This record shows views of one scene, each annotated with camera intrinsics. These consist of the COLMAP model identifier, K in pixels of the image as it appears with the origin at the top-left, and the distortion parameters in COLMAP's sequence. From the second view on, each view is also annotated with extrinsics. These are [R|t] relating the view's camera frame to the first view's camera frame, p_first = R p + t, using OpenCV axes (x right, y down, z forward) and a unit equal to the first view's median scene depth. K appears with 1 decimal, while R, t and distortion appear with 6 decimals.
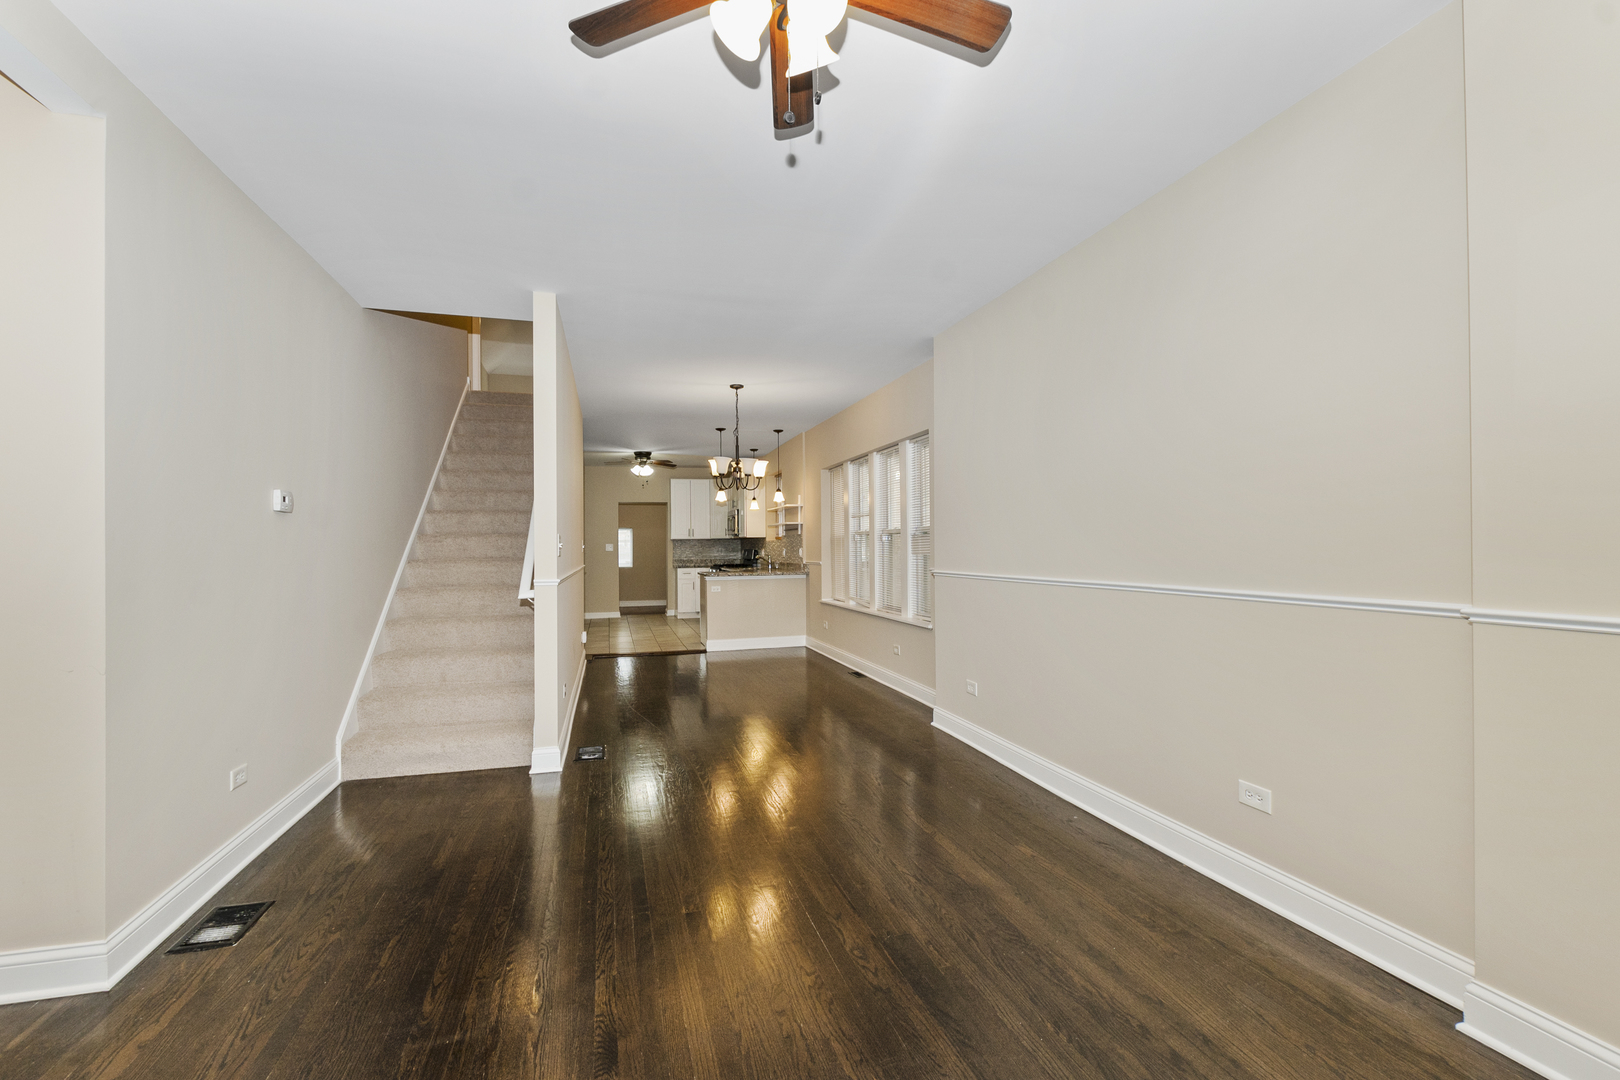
lens RADIAL K [[706.8, 0, 803.1], [0, 706.8, 548.7], [0, 0, 1]] dist [0.009669, -0.002118]
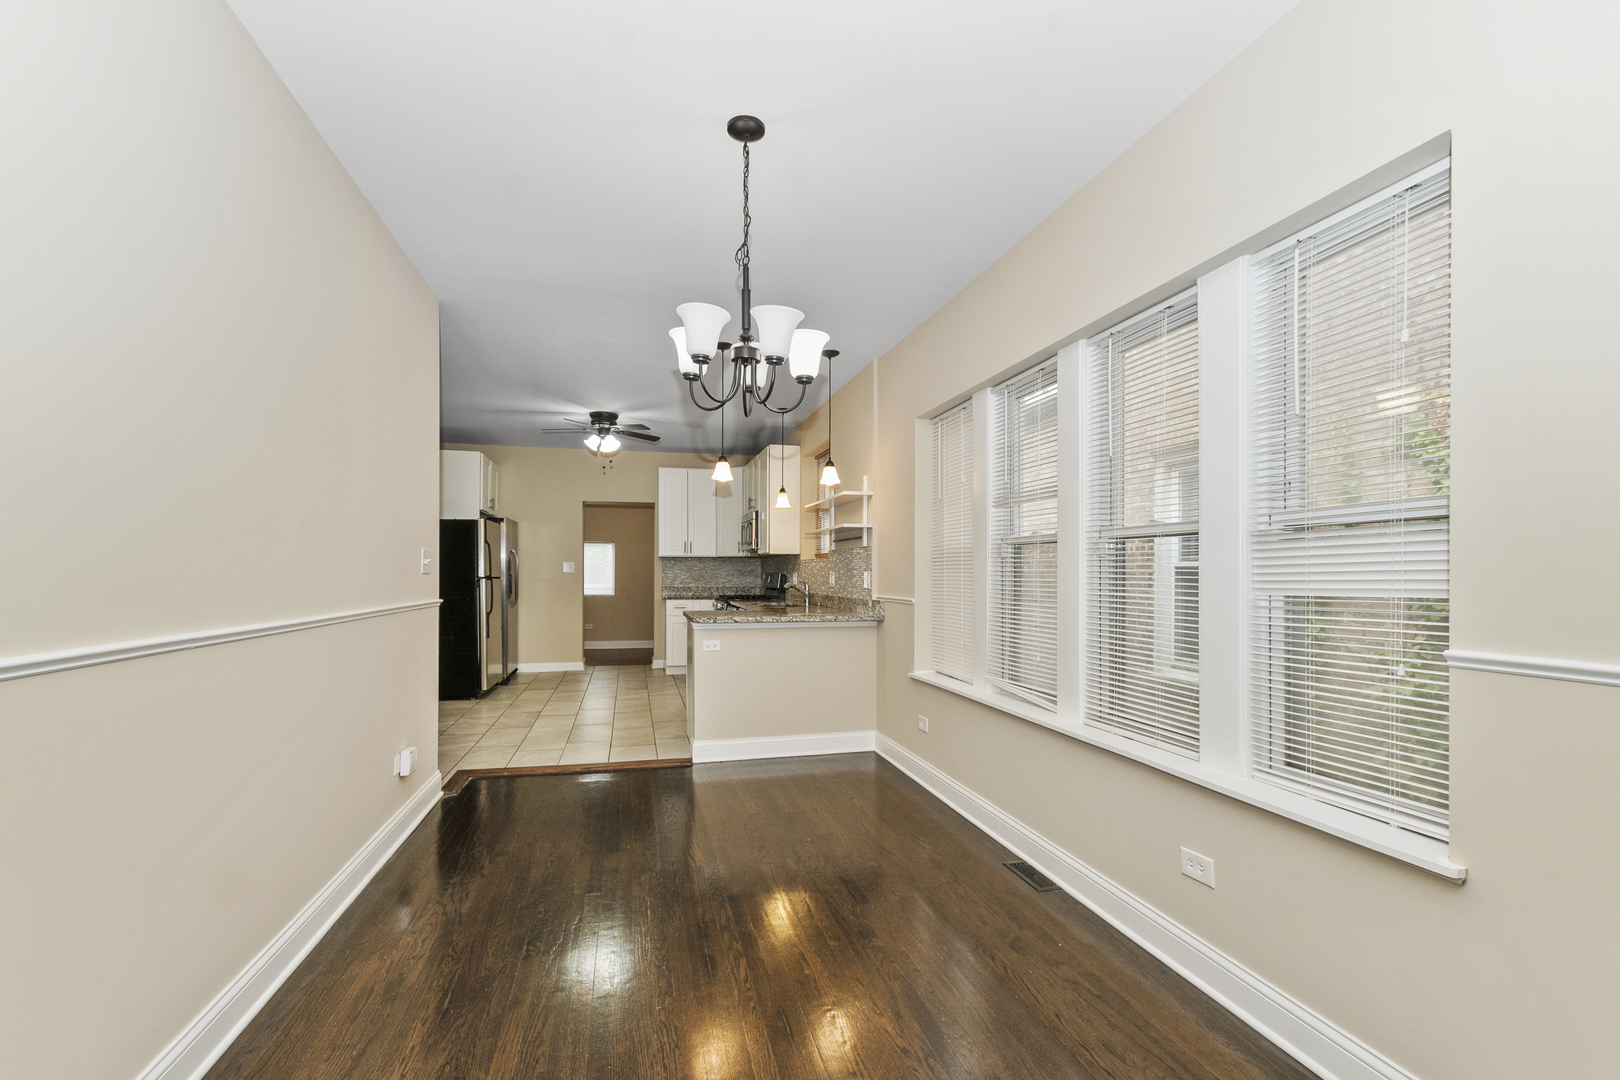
lens RADIAL K [[706.8, 0, 811.3], [0, 706.8, 574.1], [0, 0, 1]] dist [0.009669, -0.002118]
pose [[0.999694, 0.013248, -0.020908, -0.030072], [-0.013218, 0.999911, 0.001561, 0.000771], [0.020927, -0.001284, 0.999780, 0.382371]]
